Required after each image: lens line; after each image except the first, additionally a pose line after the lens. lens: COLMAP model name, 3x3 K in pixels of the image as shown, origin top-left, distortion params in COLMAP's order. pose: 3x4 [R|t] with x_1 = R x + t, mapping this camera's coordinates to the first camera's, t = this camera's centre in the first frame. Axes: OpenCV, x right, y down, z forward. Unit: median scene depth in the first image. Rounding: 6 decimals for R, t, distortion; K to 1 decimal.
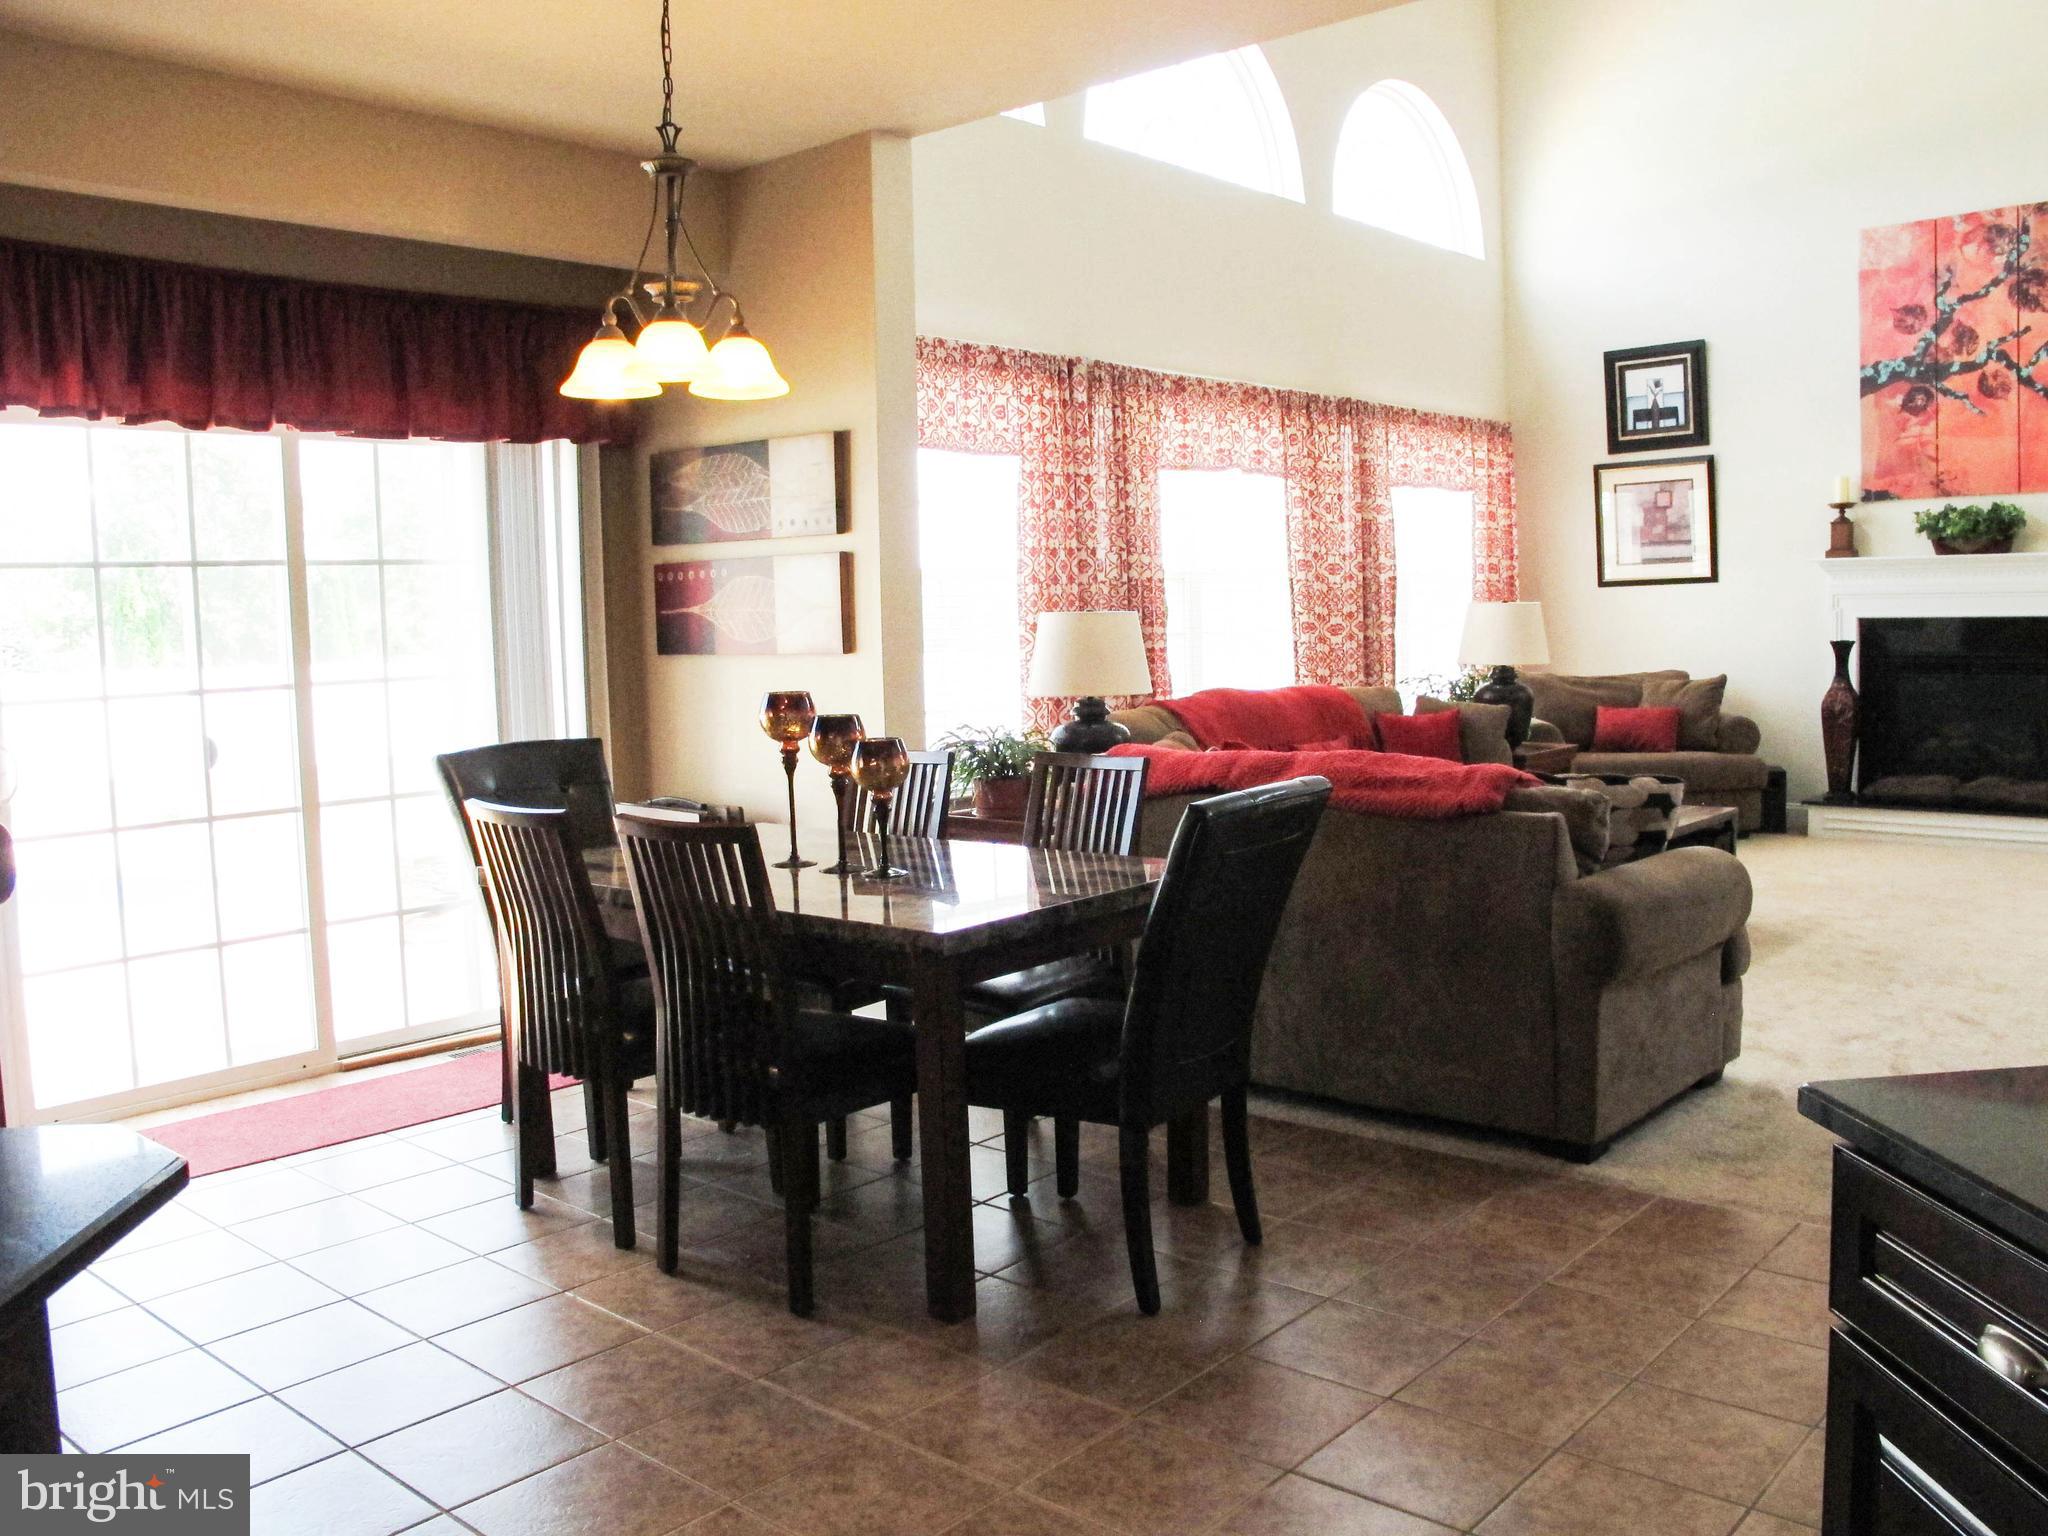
lens RADIAL K [[1729.8, 0, 1026.7], [0, 1729.8, 748.2], [0, 0, 1]] dist [-0.146123, 0.109058]
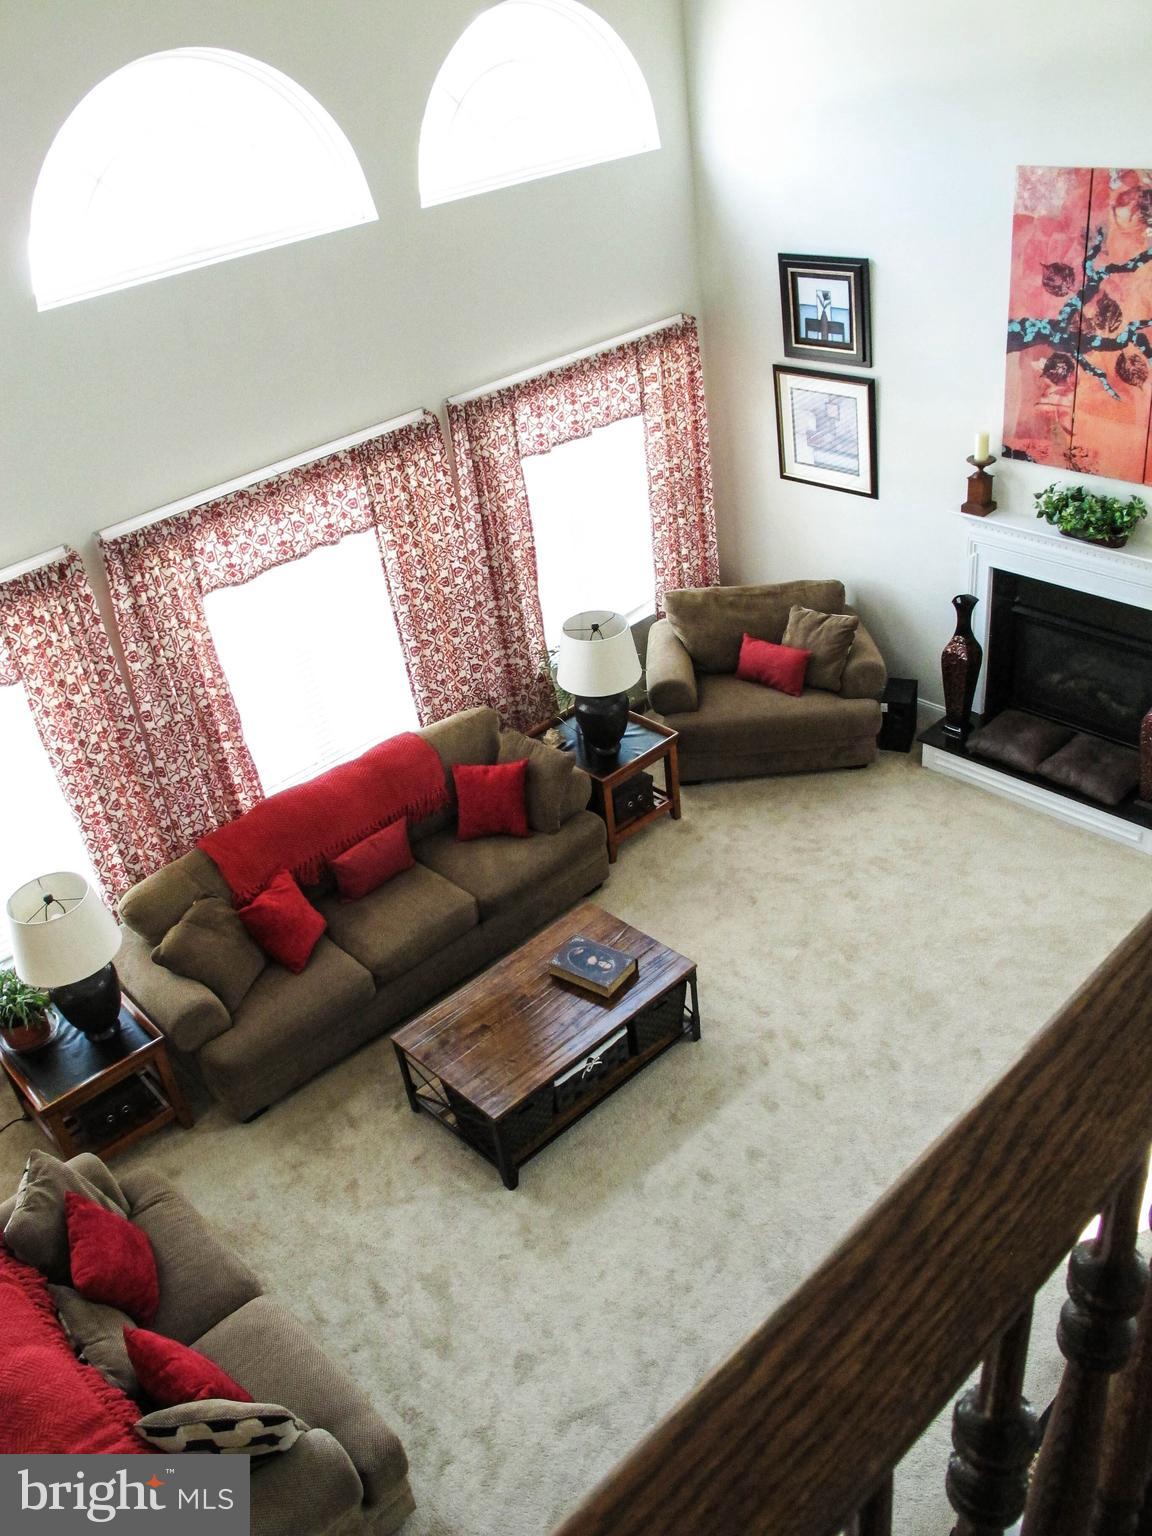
lens RADIAL K [[1297.4, 0, 553.1], [0, 1297.4, 765.0], [0, 0, 1]] dist [-0.146123, 0.109058]
pose [[0.991563, -0.024049, -0.127373, 0.334137], [0.081802, 0.878351, 0.470965, -0.367151], [0.100552, -0.477411, 0.872908, 0.243239]]
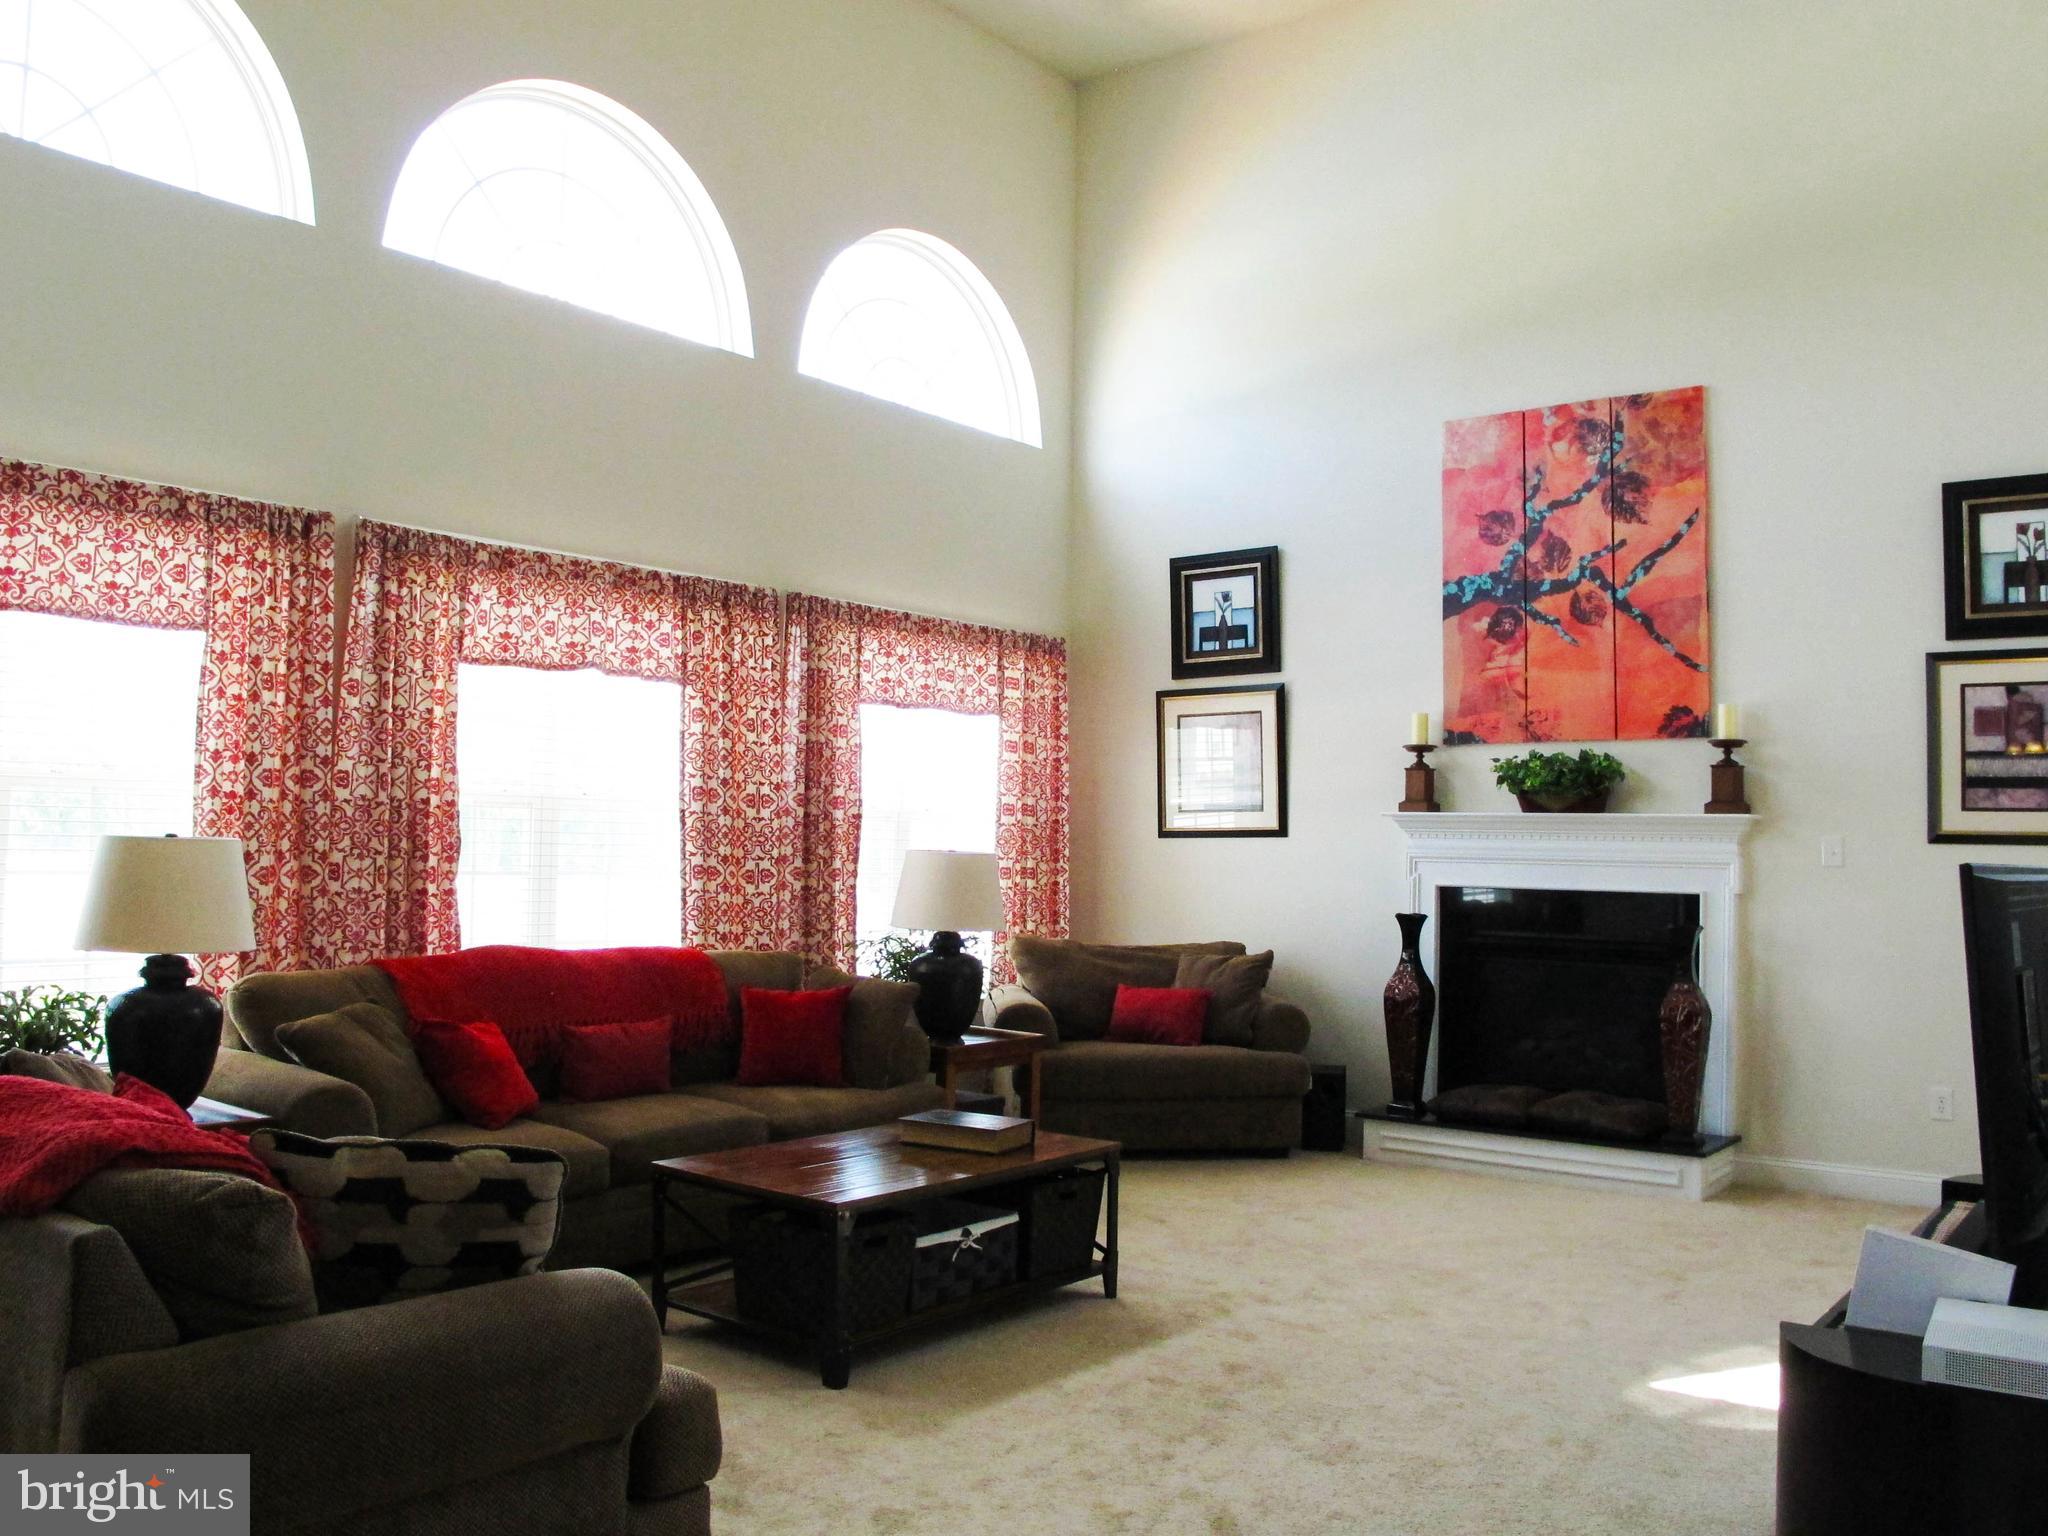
lens RADIAL K [[1729.8, 0, 1032.0], [0, 1729.8, 749.1], [0, 0, 1]] dist [-0.146123, 0.109058]
pose [[0.996829, 0.048825, 0.062831, 0.249448], [-0.040020, 0.990109, -0.134471, -0.024367], [-0.068775, 0.131531, 0.988924, 0.186514]]
